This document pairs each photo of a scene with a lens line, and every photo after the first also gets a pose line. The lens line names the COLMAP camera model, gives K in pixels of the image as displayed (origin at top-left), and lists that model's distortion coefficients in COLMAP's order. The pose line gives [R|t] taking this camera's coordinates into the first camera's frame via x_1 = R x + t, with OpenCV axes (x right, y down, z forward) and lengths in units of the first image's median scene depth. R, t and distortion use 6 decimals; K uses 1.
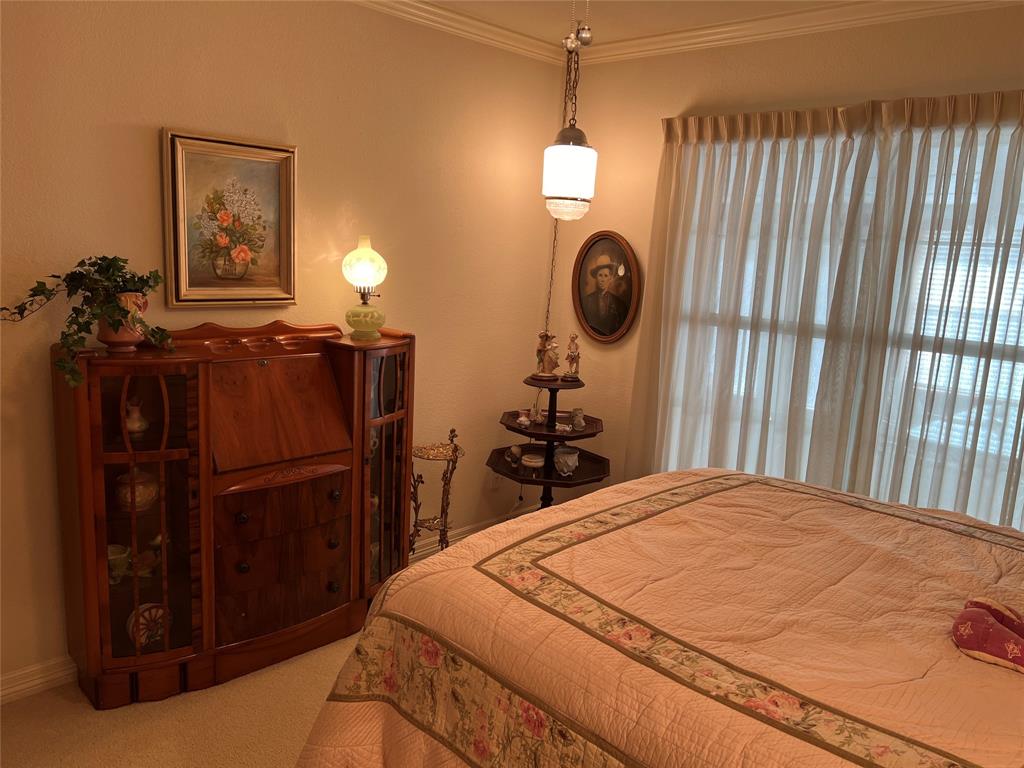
lens RADIAL K [[772.5, 0, 512.5], [0, 772.5, 384.8], [0, 0, 1]] dist [0.056217, -0.057671]
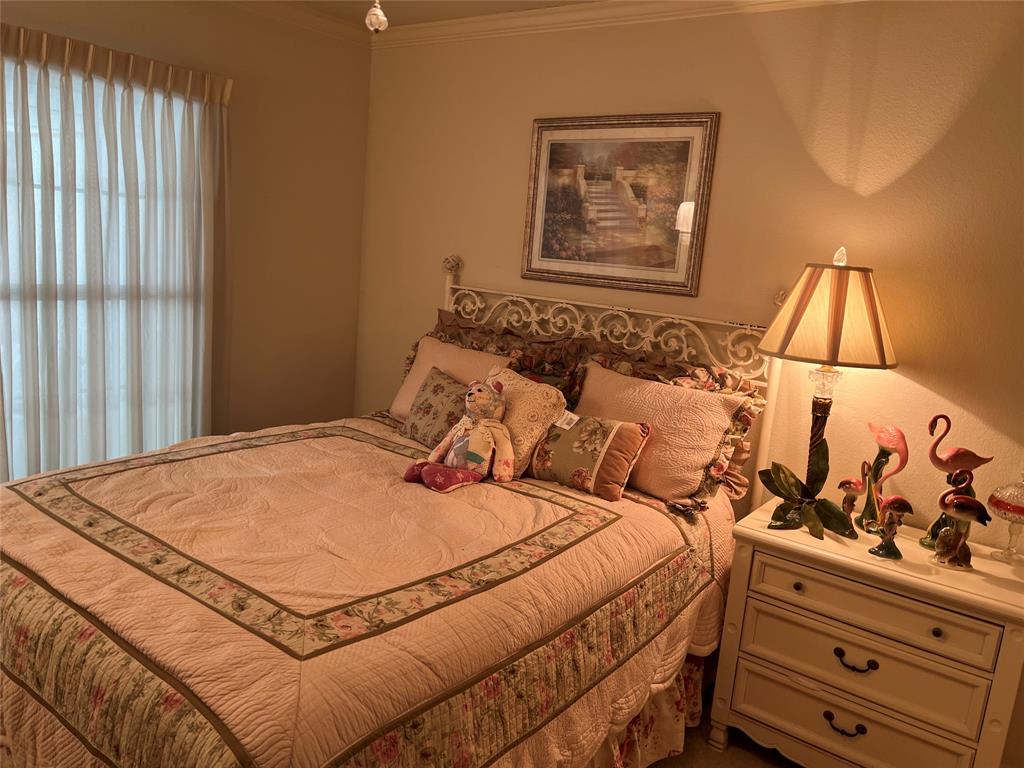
lens RADIAL K [[772.5, 0, 512.2], [0, 772.5, 384.5], [0, 0, 1]] dist [0.056217, -0.057671]
pose [[-0.115263, -0.237722, 0.964470, -0.649998], [0.086999, 0.964795, 0.248199, -0.178558], [-0.989518, 0.112516, -0.090523, 0.703148]]
